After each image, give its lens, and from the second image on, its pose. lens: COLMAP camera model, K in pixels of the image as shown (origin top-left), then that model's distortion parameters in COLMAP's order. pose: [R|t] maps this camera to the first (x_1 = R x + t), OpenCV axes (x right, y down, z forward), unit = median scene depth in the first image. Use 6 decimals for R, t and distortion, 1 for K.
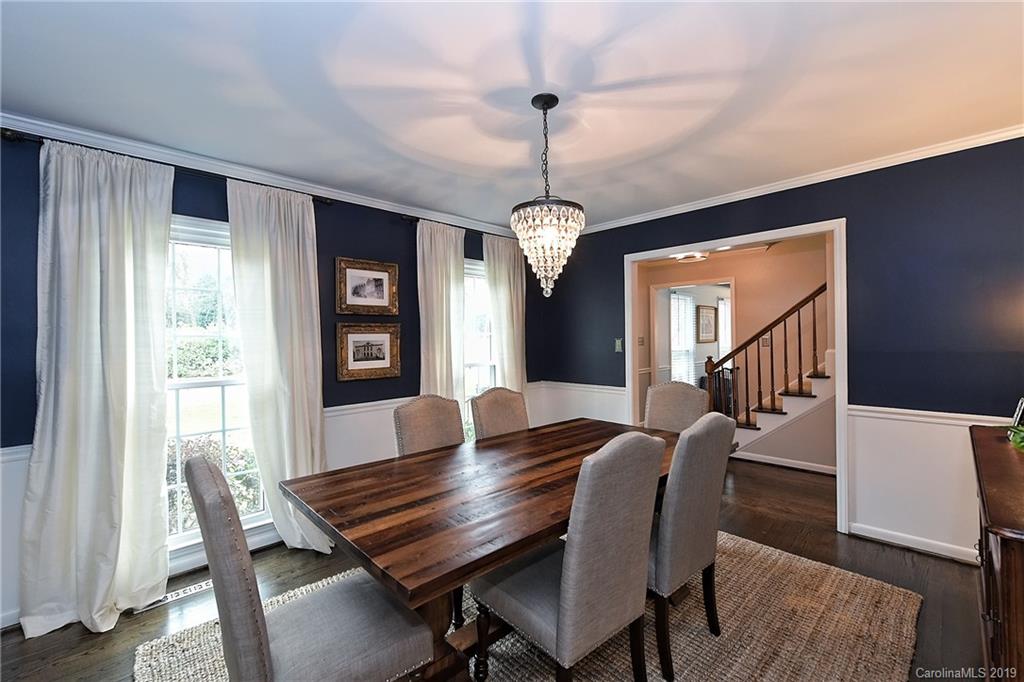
lens RADIAL K [[430.7, 0, 512.6], [0, 430.7, 339.6], [0, 0, 1]] dist [0.002199, 0.000056]
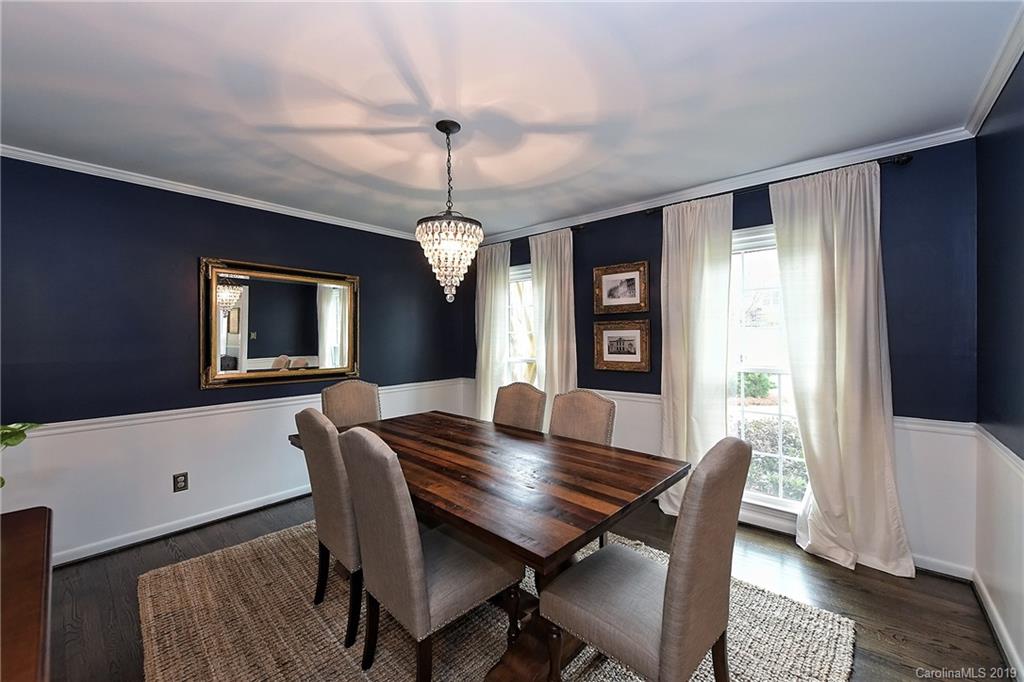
lens RADIAL K [[394.3, 0, 512.8], [0, 394.3, 339.3], [0, 0, 1]] dist [-0.024544, 0.000062]
pose [[0.067955, 0.021857, -0.997449, 0.663400], [0.005195, 0.999739, 0.022261, -0.014025], [0.997675, -0.006694, 0.067824, 0.654233]]
